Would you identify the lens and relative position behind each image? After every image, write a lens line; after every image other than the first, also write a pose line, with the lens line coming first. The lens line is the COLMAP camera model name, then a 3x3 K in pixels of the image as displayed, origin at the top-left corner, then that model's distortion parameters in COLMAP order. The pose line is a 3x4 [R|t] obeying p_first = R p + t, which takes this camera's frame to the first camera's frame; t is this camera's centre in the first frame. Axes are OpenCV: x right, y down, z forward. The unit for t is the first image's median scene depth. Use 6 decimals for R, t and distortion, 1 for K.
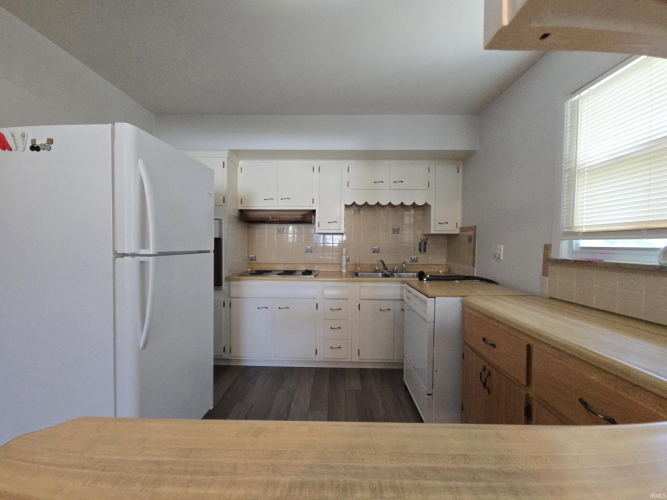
lens RADIAL K [[267.7, 0, 333.5], [0, 267.7, 250.0], [0, 0, 1]] dist [0.001479, -0.006478]
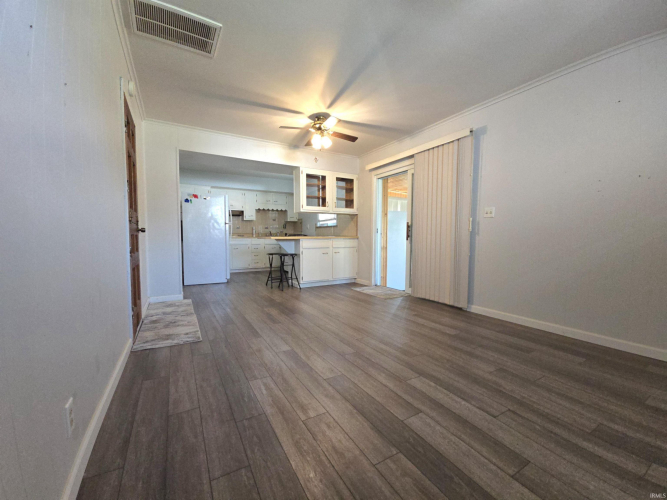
lens RADIAL K [[267.7, 0, 333.5], [0, 267.7, 250.0], [0, 0, 1]] dist [0.001479, -0.006478]
pose [[0.853266, -0.040268, 0.519920, -1.149255], [0.023228, 0.998959, 0.039250, 0.233221], [-0.520959, -0.021414, 0.853313, -2.708667]]
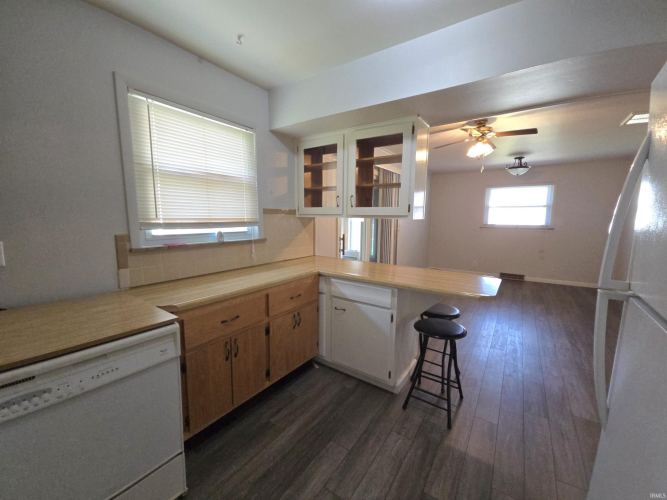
lens RADIAL K [[267.7, 0, 333.5], [0, 267.7, 250.0], [0, 0, 1]] dist [0.001479, -0.006478]
pose [[-0.832502, -0.086056, 0.547297, -0.343176], [-0.005288, 0.989052, 0.147474, -0.111746], [-0.553996, 0.119878, -0.823843, 1.357060]]
